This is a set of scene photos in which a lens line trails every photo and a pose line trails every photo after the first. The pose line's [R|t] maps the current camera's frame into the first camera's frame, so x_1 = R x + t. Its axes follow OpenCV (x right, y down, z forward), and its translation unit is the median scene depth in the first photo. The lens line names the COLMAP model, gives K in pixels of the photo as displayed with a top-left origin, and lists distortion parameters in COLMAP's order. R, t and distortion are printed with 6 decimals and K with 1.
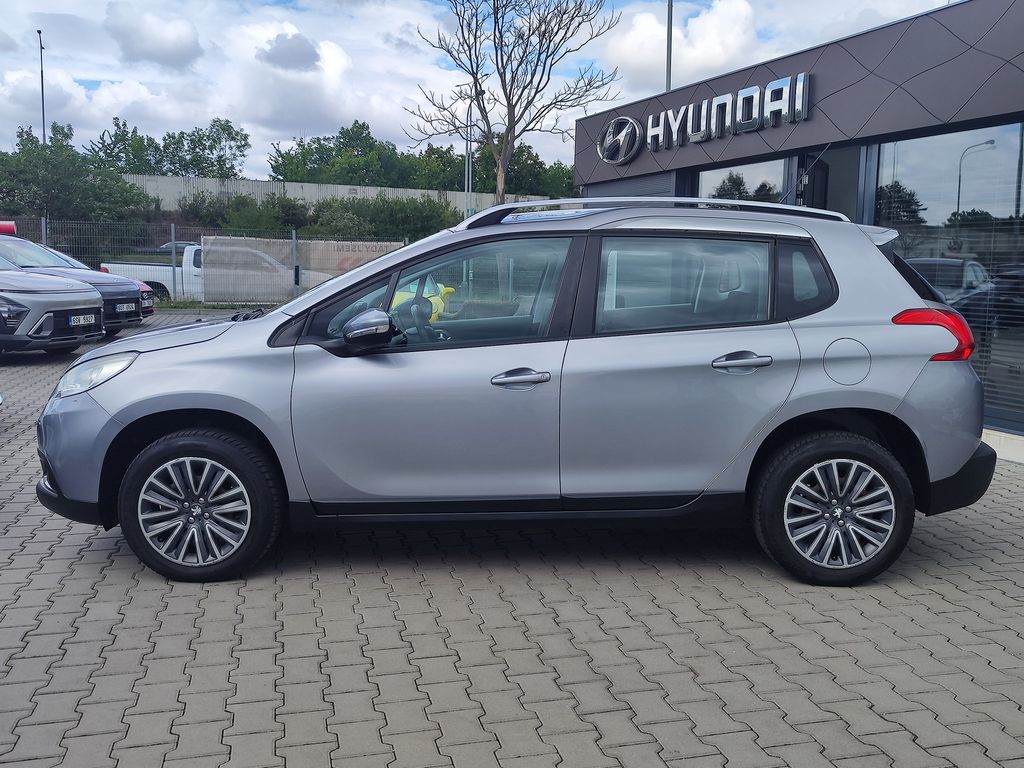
lens RADIAL K [[960.5, 0, 512.0], [0, 960.5, 384.0], [0, 0, 1]] dist [0.083074, -0.105892]
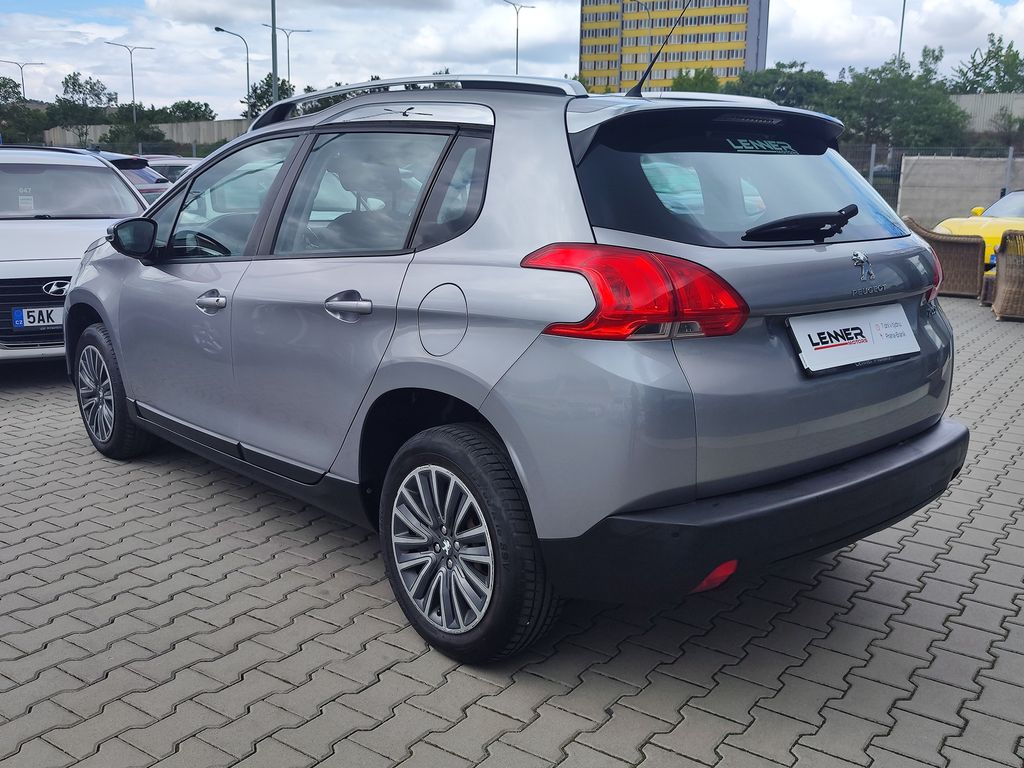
lens RADIAL K [[960.5, 0, 512.0], [0, 960.5, 384.0], [0, 0, 1]] dist [0.083074, -0.105892]
pose [[0.668918, 0.149594, -0.728127, 0.831403], [-0.096134, 0.988724, 0.114817, -0.057344], [0.737093, -0.006805, 0.675757, 0.590914]]
